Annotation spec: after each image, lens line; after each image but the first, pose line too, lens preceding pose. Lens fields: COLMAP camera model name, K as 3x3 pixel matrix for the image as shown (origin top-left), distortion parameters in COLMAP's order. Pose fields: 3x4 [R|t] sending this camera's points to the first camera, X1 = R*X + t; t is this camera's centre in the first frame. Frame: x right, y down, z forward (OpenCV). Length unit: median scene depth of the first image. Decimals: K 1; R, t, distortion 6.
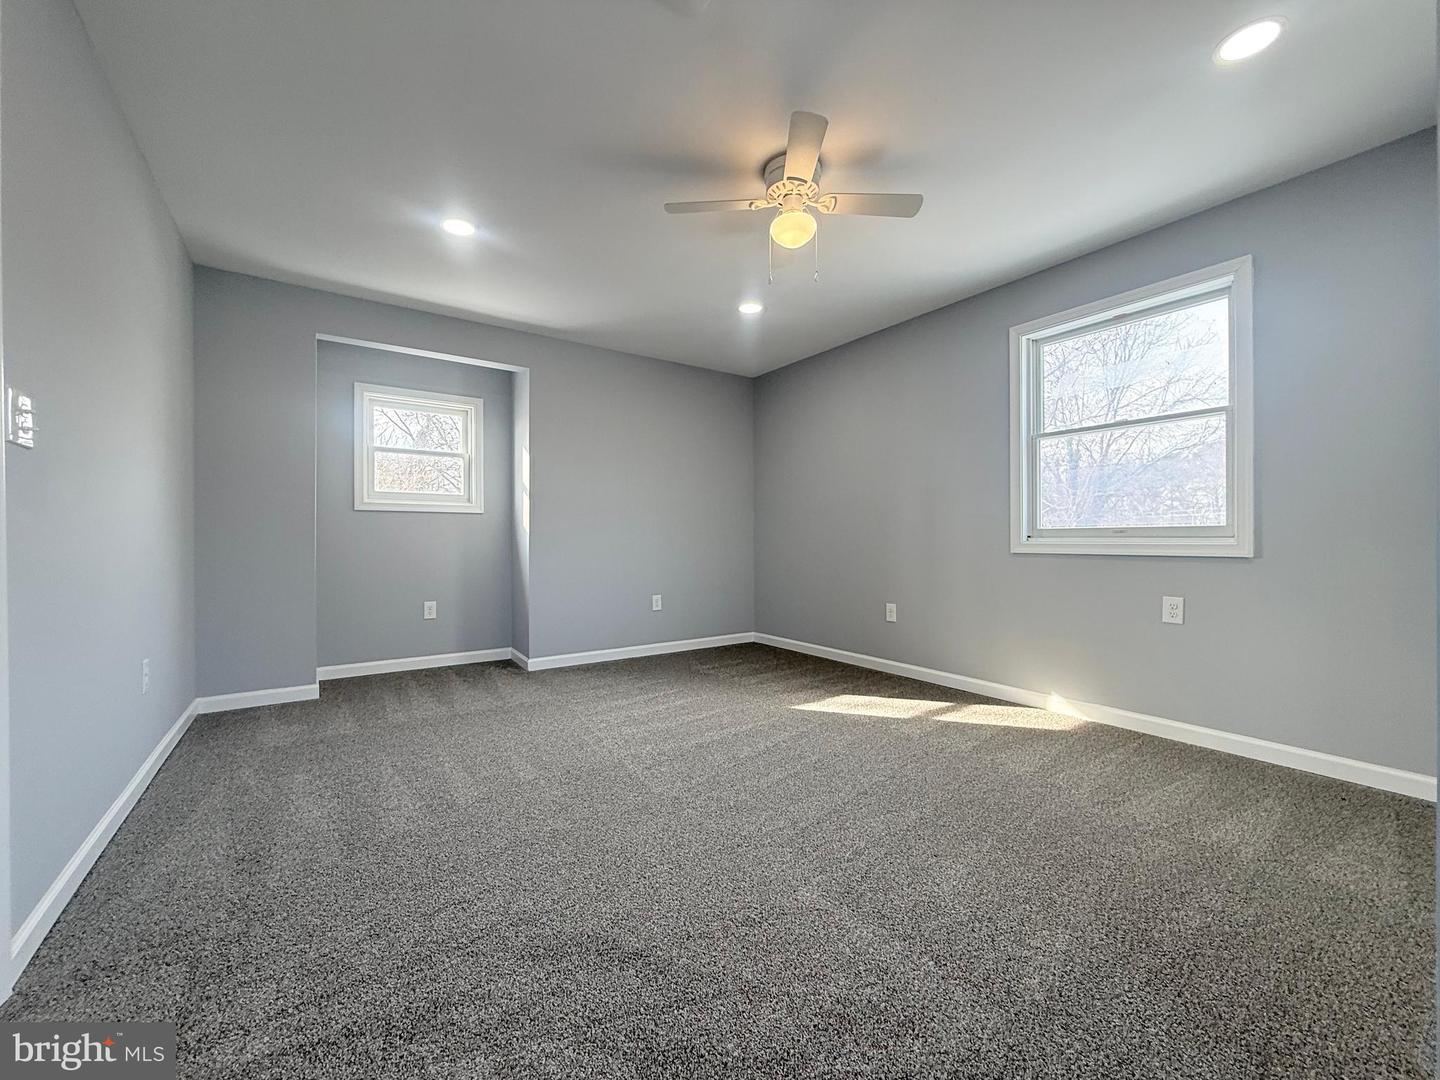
lens RADIAL K [[573.3, 0, 715.1], [0, 573.3, 543.3], [0, 0, 1]] dist [-0.000407, 0.000144]
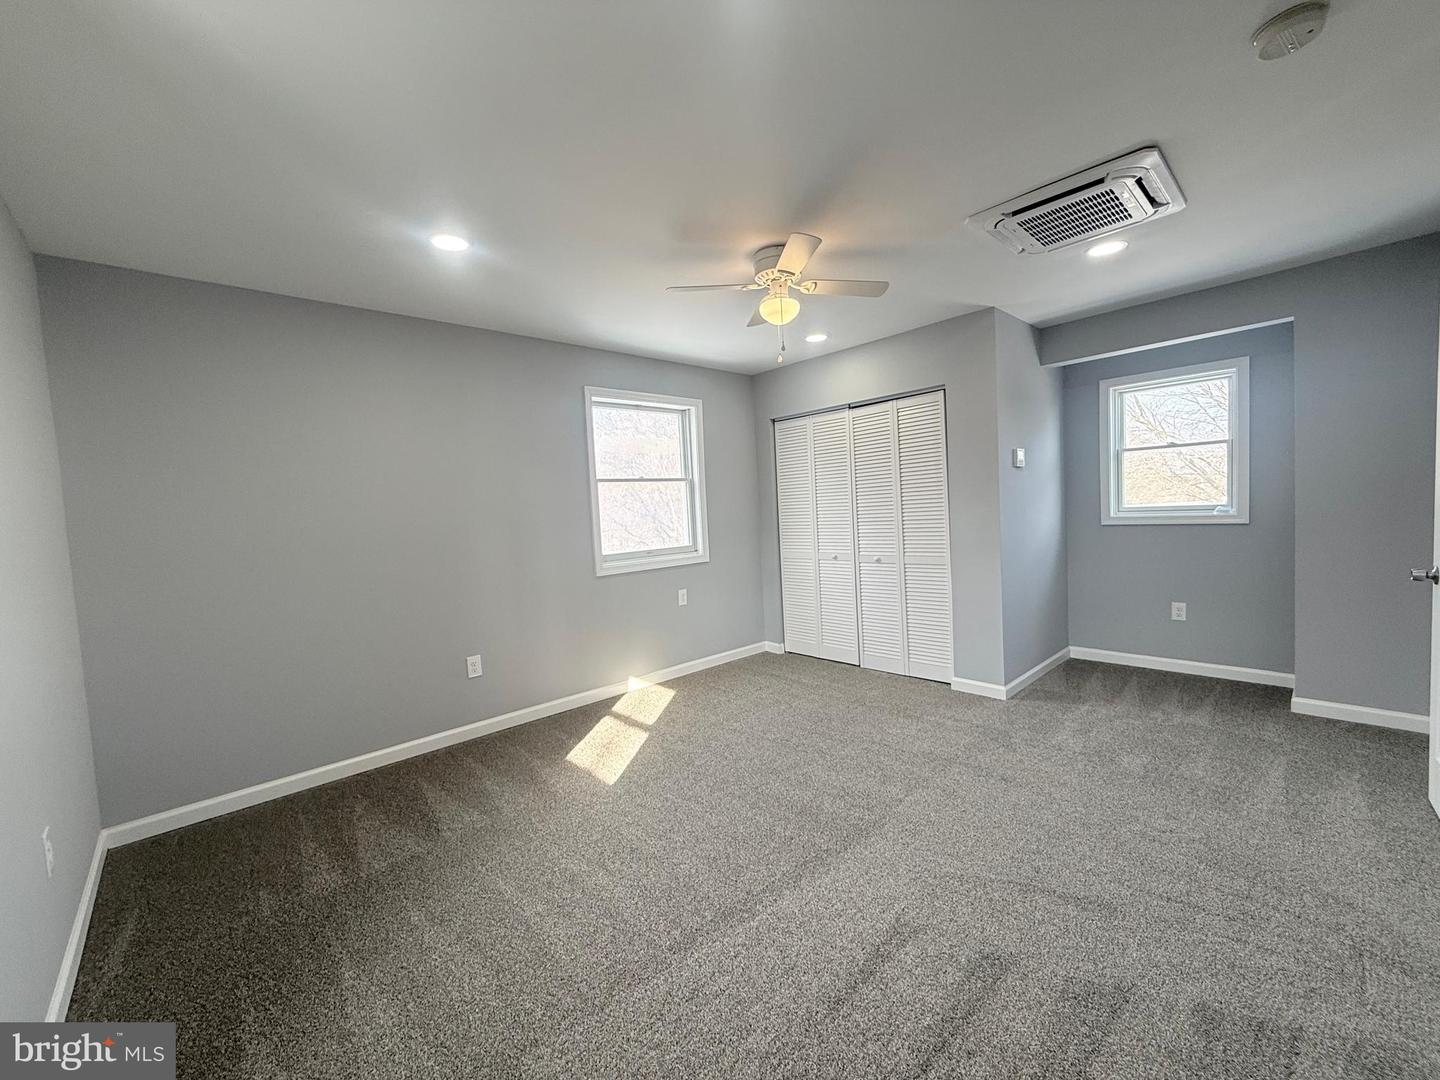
lens RADIAL K [[573.3, 0, 715.1], [0, 573.3, 543.3], [0, 0, 1]] dist [-0.000407, 0.000144]
pose [[-0.167827, -0.043098, 0.984874, -0.746526], [0.058393, 0.996855, 0.053573, -0.108751], [-0.984085, 0.066501, -0.164783, 1.023504]]
